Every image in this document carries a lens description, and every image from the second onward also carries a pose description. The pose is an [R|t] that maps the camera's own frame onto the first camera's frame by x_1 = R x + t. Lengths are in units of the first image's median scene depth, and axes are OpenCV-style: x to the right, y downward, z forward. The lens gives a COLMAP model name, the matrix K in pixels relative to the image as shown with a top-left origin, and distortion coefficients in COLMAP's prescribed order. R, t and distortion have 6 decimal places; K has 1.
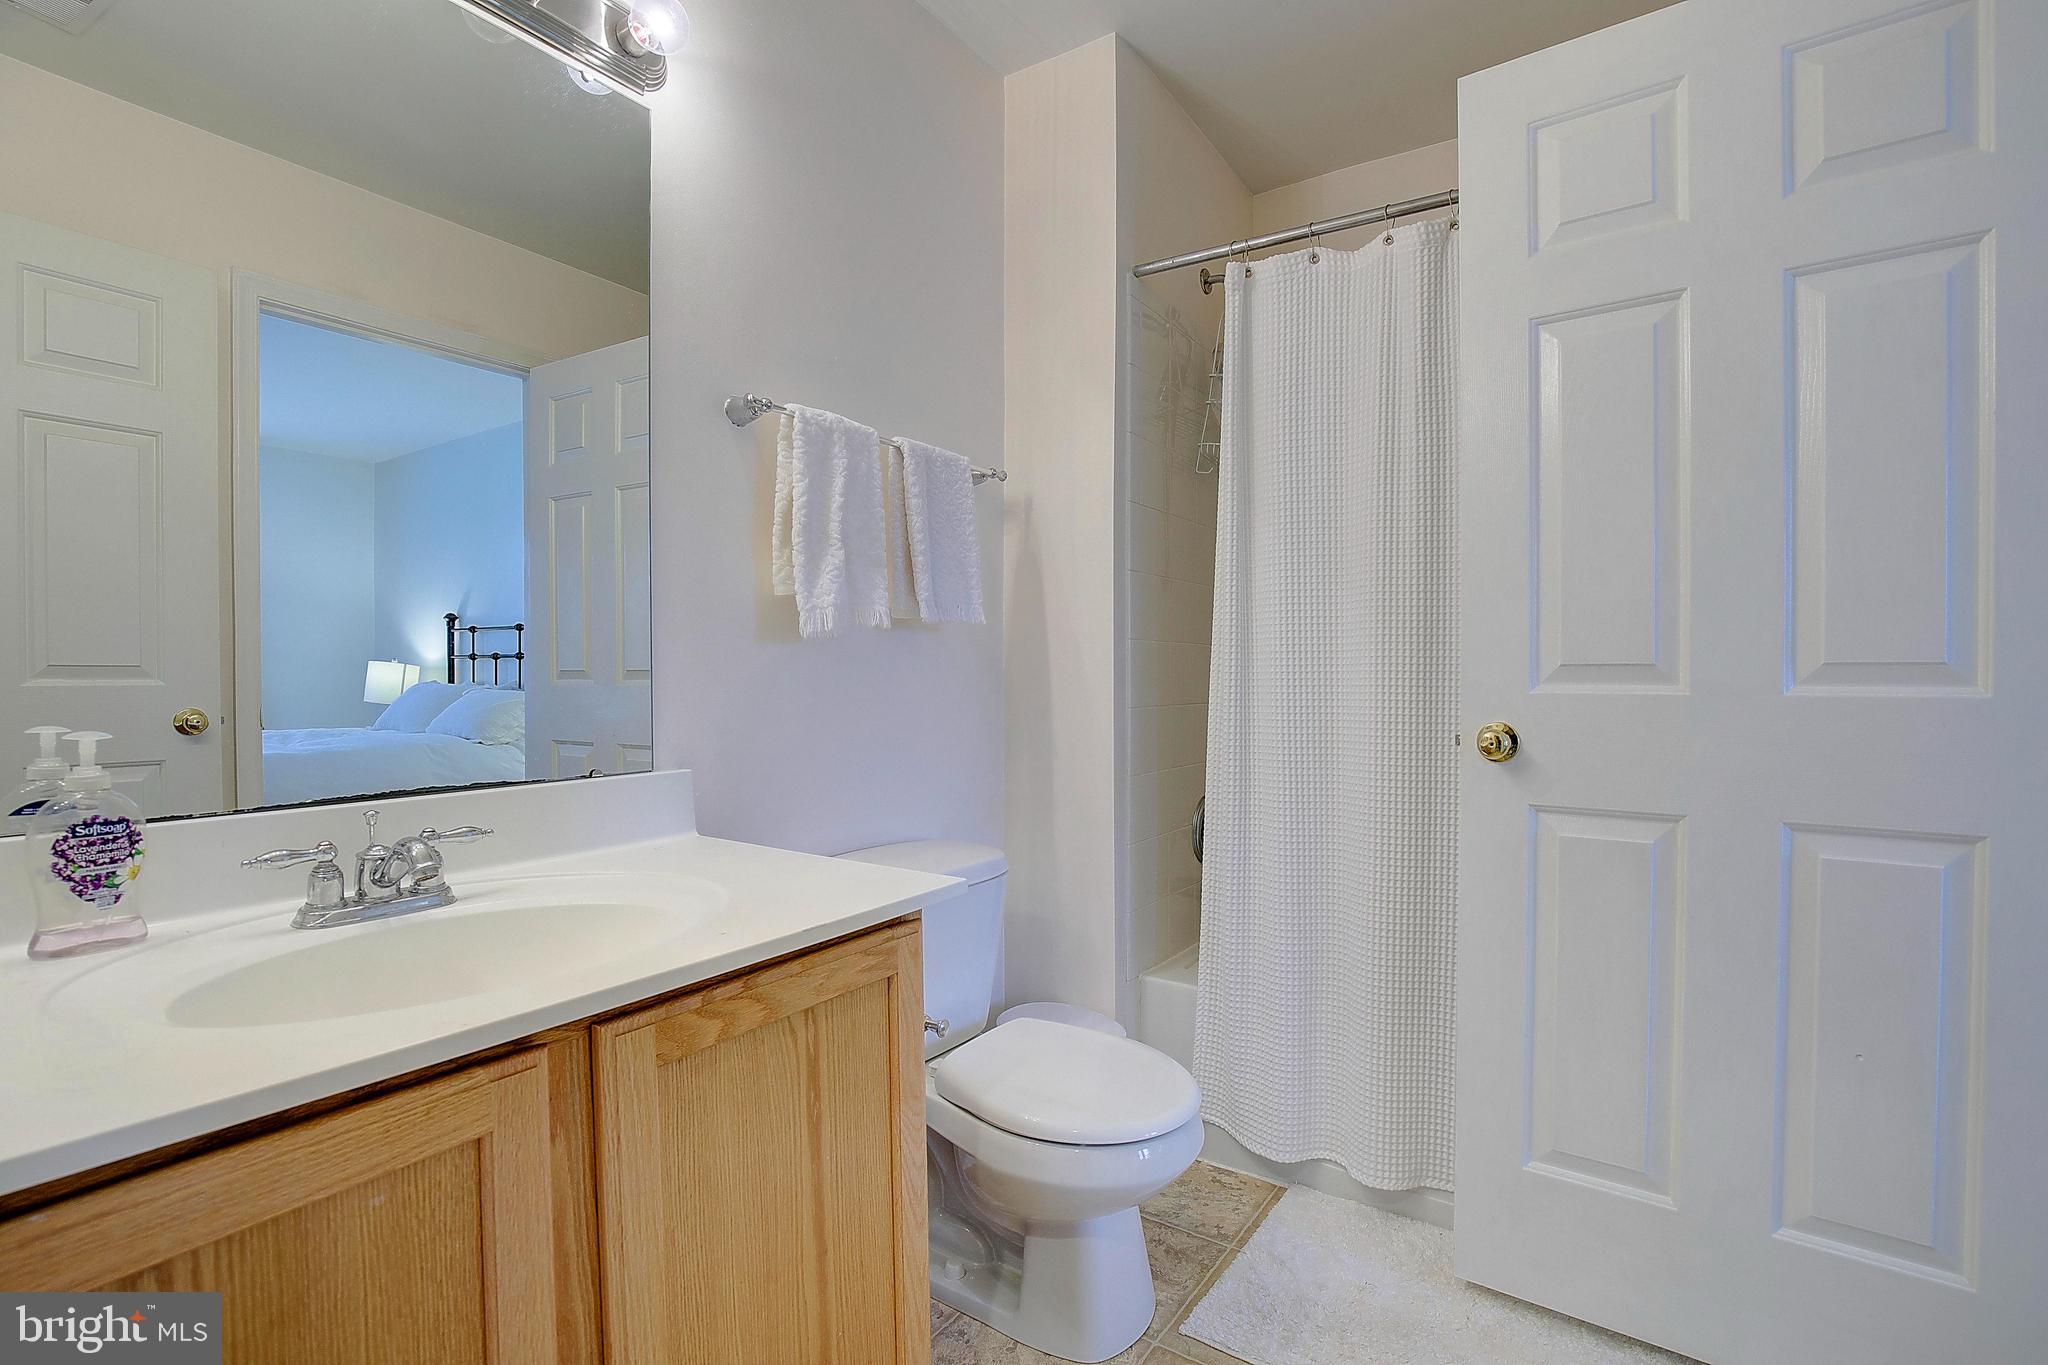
lens RADIAL K [[937.3, 0, 1039.1], [0, 937.3, 687.2], [0, 0, 1]] dist [-0.030288, 0.004642]
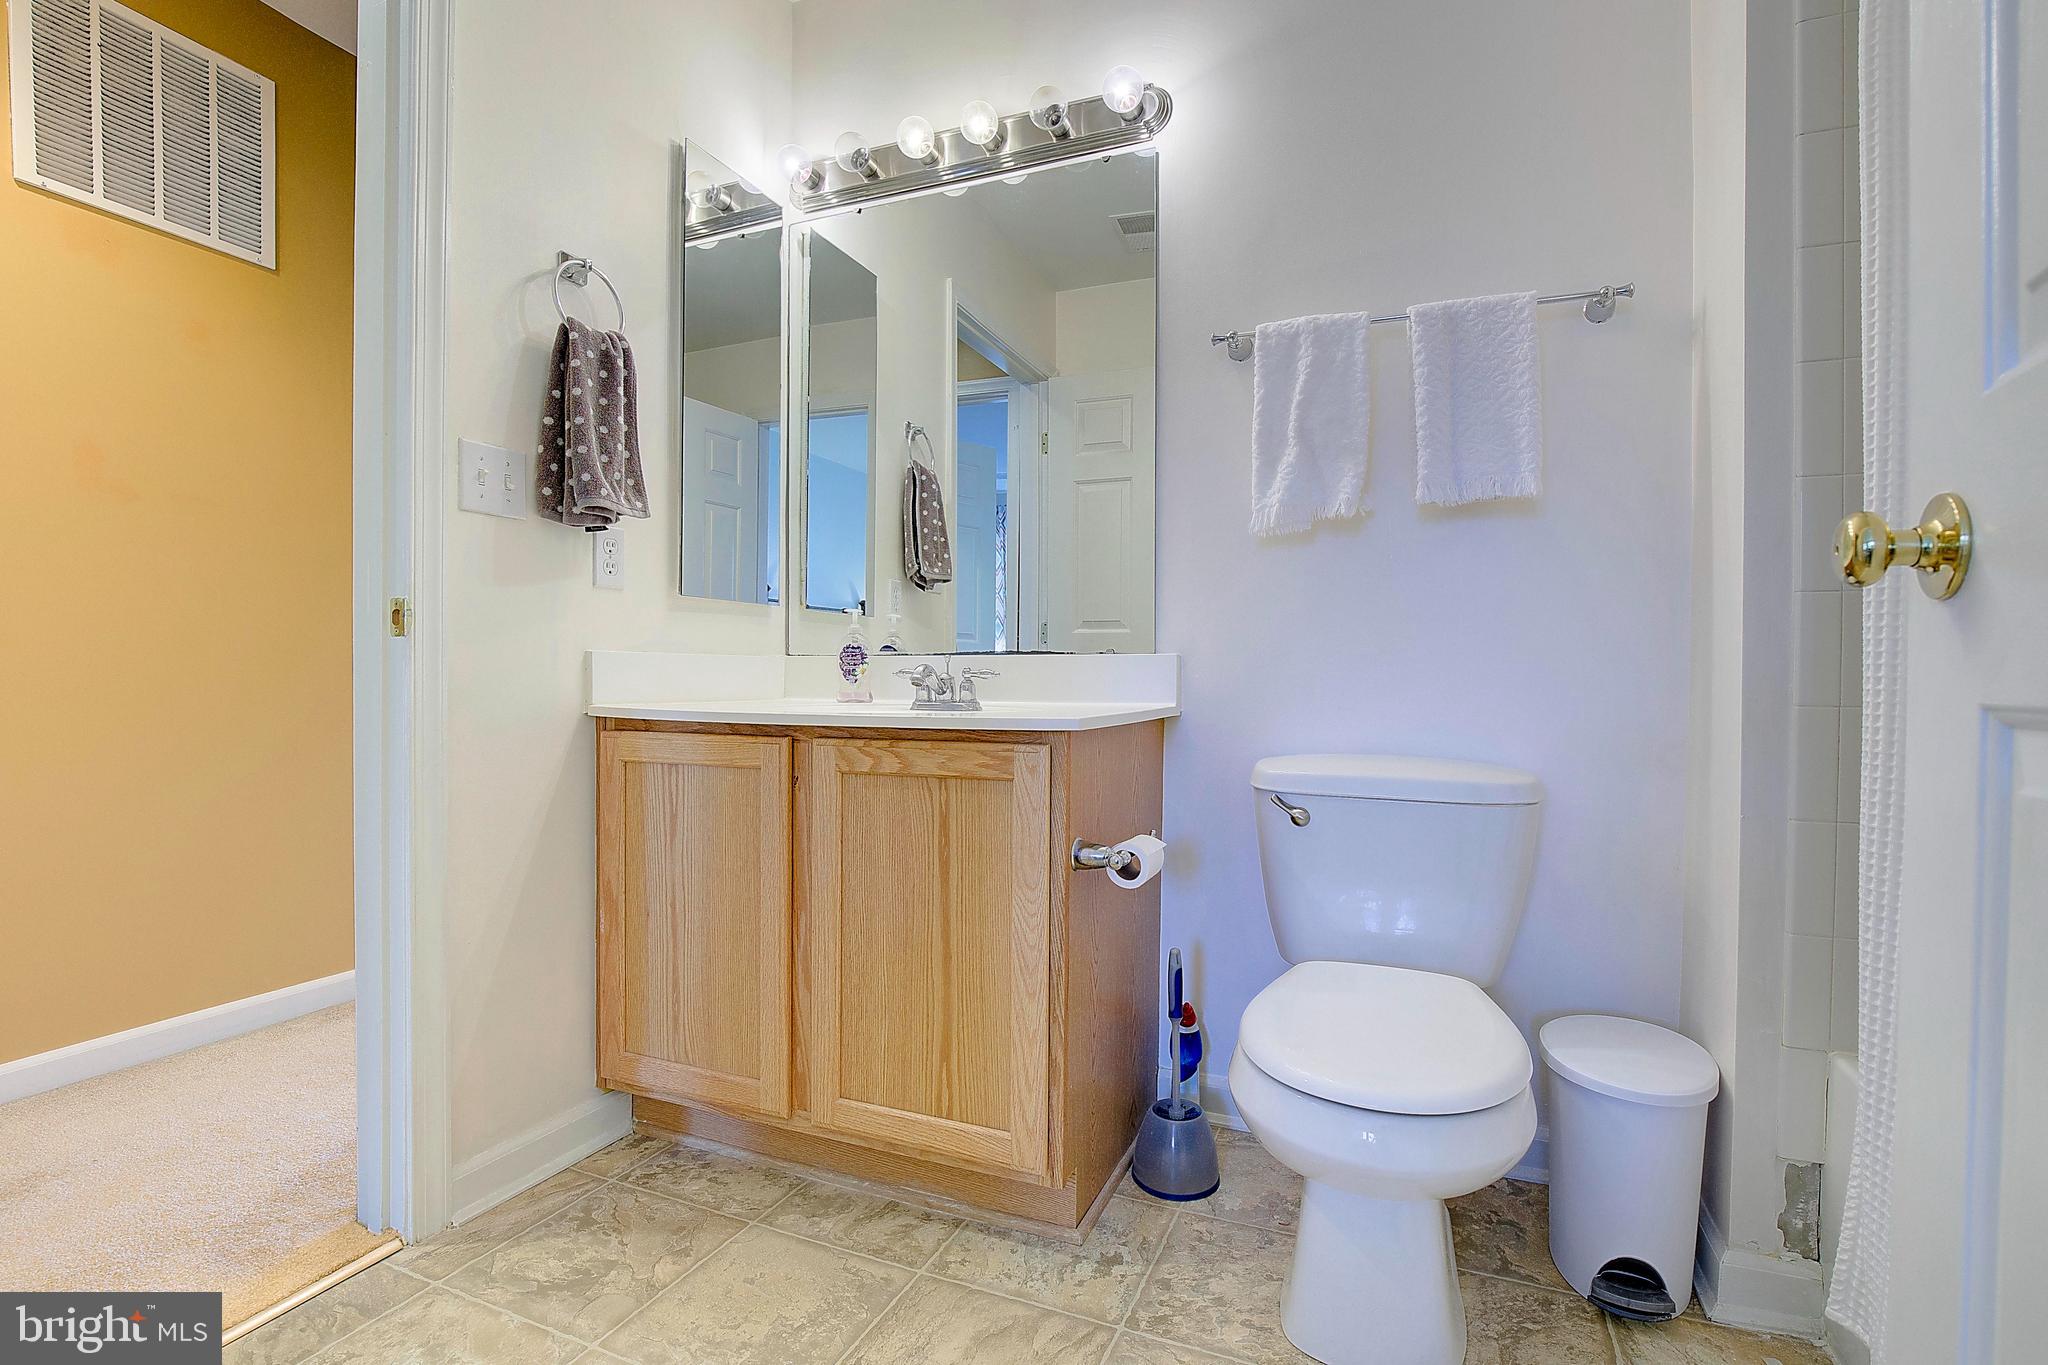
lens RADIAL K [[937.3, 0, 1038.7], [0, 937.3, 681.7], [0, 0, 1]] dist [-0.030288, 0.004642]
pose [[0.193469, 0.006869, -0.981082, 1.180626], [-0.024459, 0.999698, 0.002176, 0.183517], [0.980802, 0.023575, 0.193578, 0.843535]]
